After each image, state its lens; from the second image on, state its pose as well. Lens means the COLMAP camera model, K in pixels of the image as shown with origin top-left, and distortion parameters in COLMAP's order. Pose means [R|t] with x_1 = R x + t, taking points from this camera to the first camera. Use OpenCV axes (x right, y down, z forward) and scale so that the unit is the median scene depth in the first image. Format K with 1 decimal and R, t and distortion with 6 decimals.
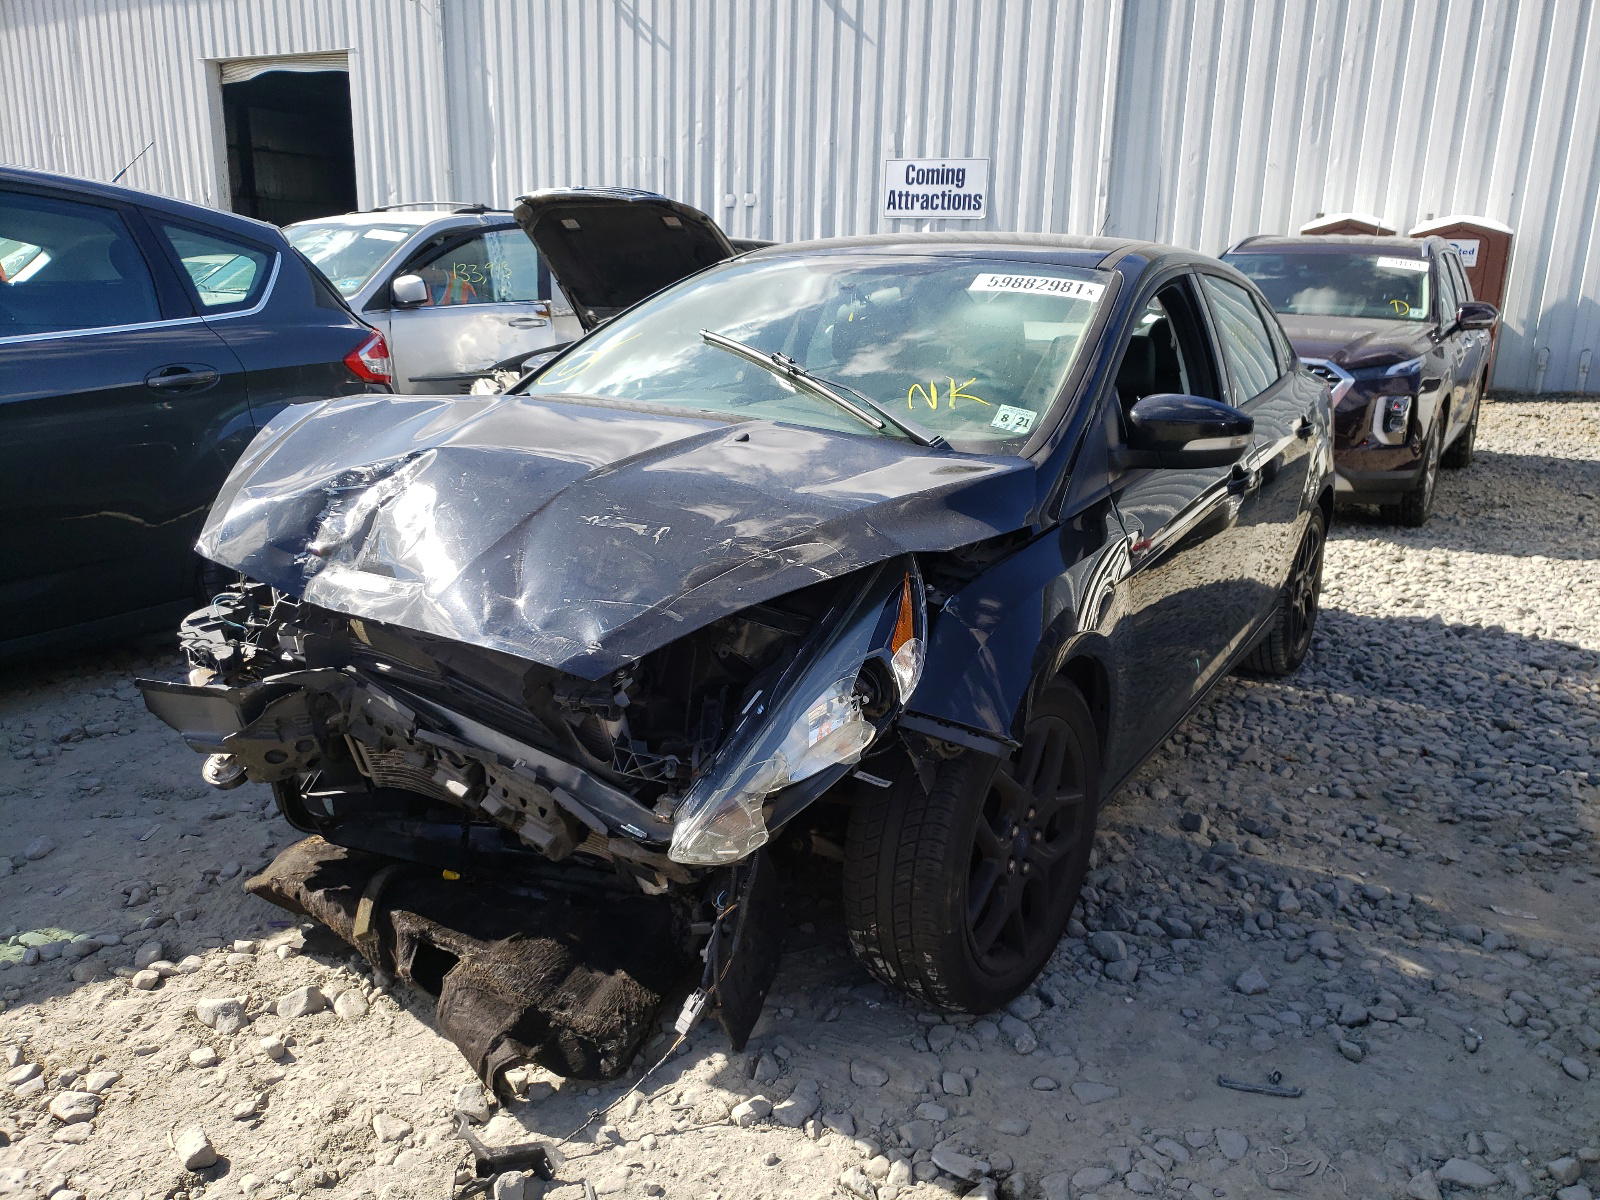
lens RADIAL K [[1231.0, 0, 800.0], [0, 1231.0, 600.0], [0, 0, 1]] dist [0.033462, -0.088099]
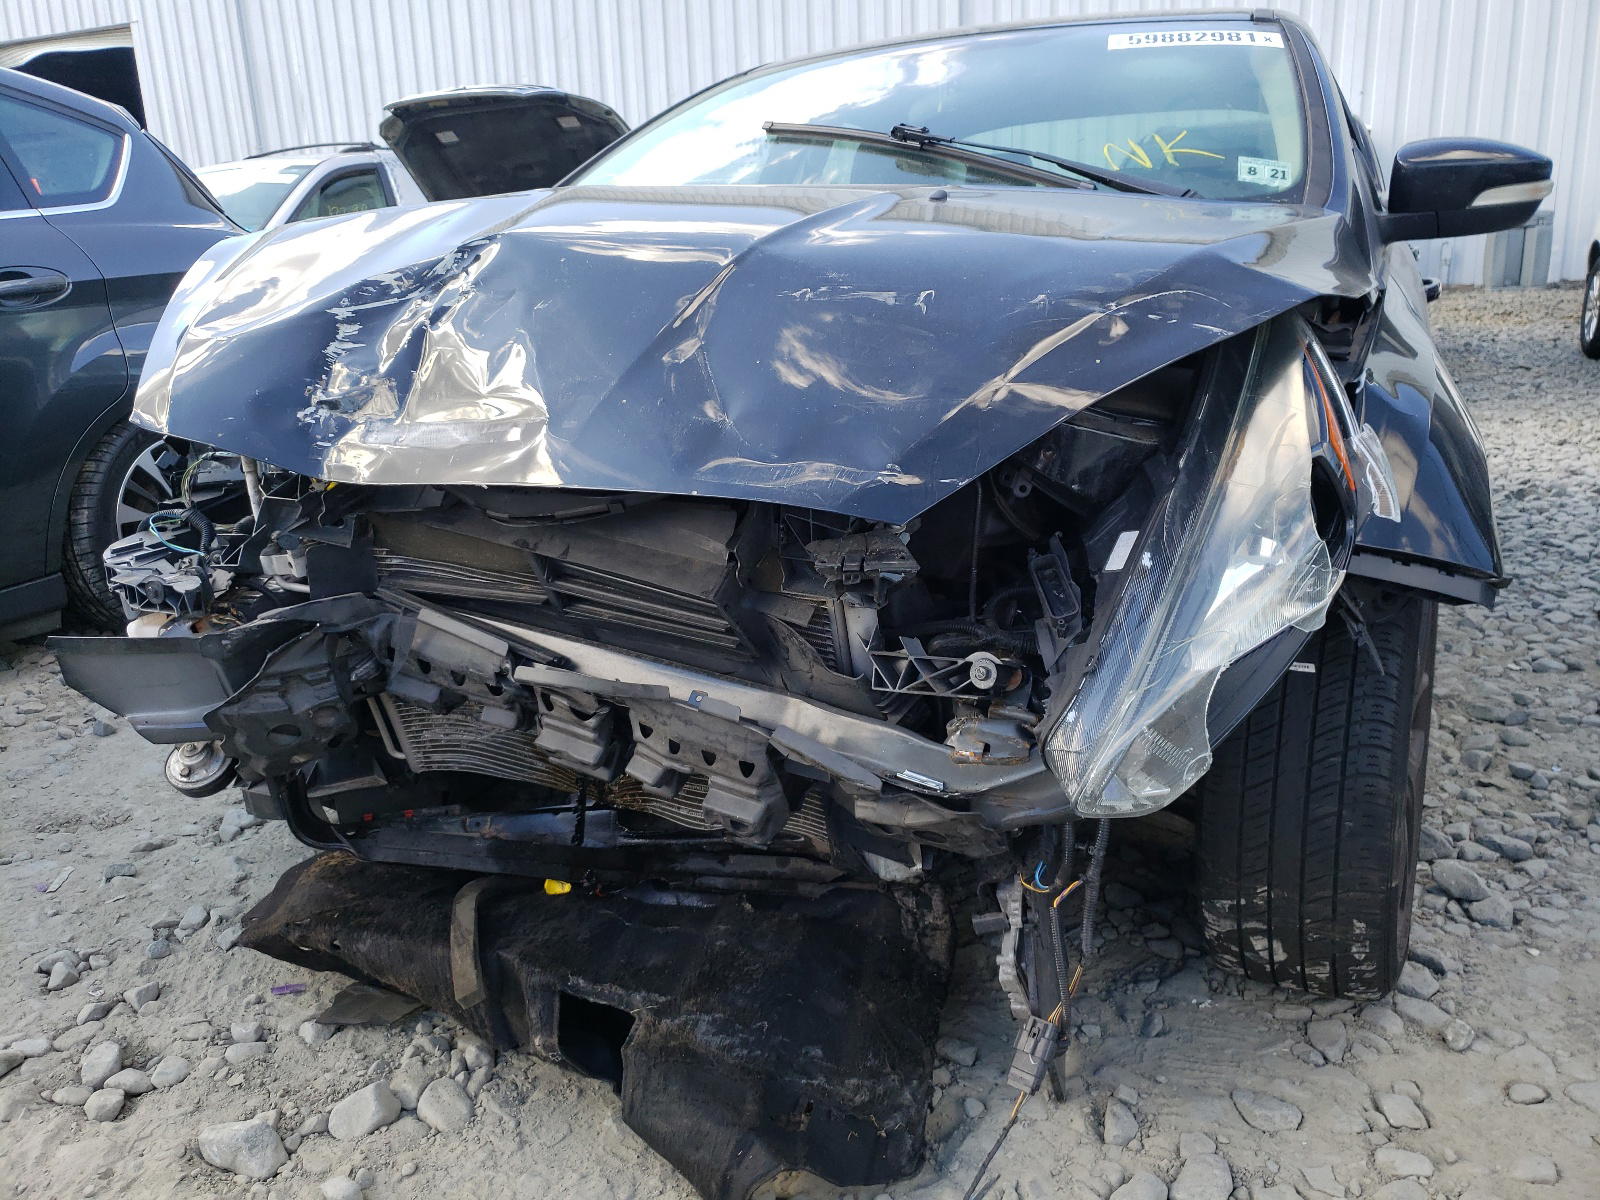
lens RADIAL K [[1299.1, 0, 796.6], [0, 1299.1, 557.0], [0, 0, 1]] dist [0.035855, -0.068929]
pose [[0.991984, -0.093919, 0.084543, -0.207408], [0.093970, 0.995569, 0.003381, 0.056677], [-0.084486, 0.004590, 0.996414, 0.296460]]
